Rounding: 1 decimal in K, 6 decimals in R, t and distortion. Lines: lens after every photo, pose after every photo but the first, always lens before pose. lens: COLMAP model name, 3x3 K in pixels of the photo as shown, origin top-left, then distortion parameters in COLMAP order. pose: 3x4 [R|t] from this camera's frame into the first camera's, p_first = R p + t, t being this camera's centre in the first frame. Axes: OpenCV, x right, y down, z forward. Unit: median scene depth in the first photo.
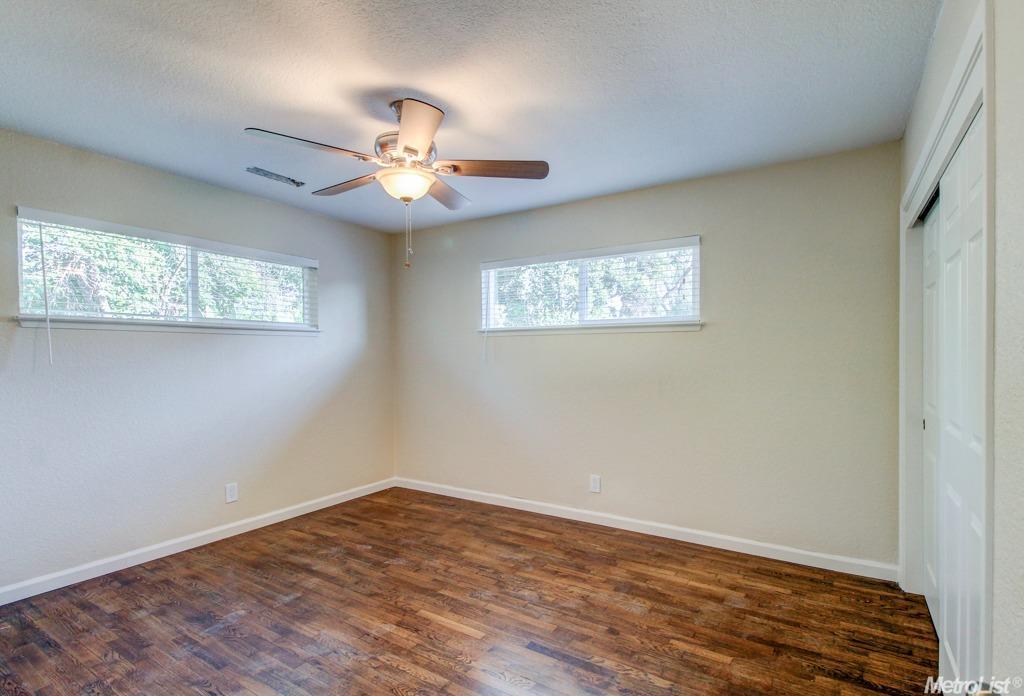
lens RADIAL K [[504.3, 0, 522.7], [0, 504.3, 375.8], [0, 0, 1]] dist [0.012825, -0.000662]
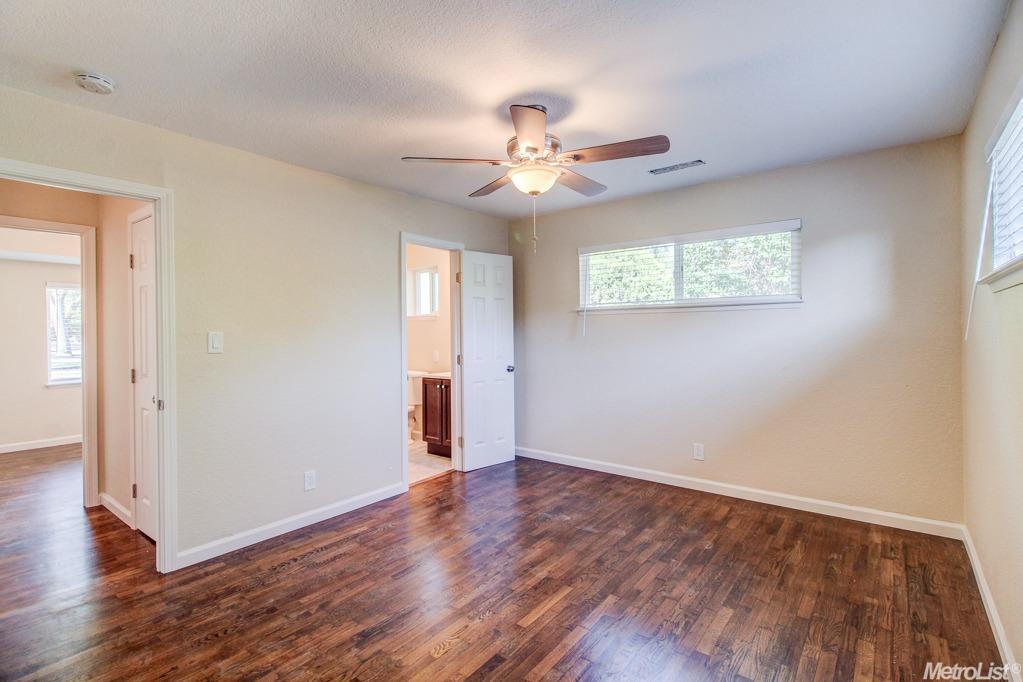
lens RADIAL K [[484.7, 0, 509.3], [0, 484.7, 349.0], [0, 0, 1]] dist [0.018079, -0.015305]
pose [[-0.115515, 0.044518, -0.992308, 0.638542], [-0.028812, 0.998425, 0.048147, -0.045954], [0.992888, 0.034152, -0.114050, 0.822454]]
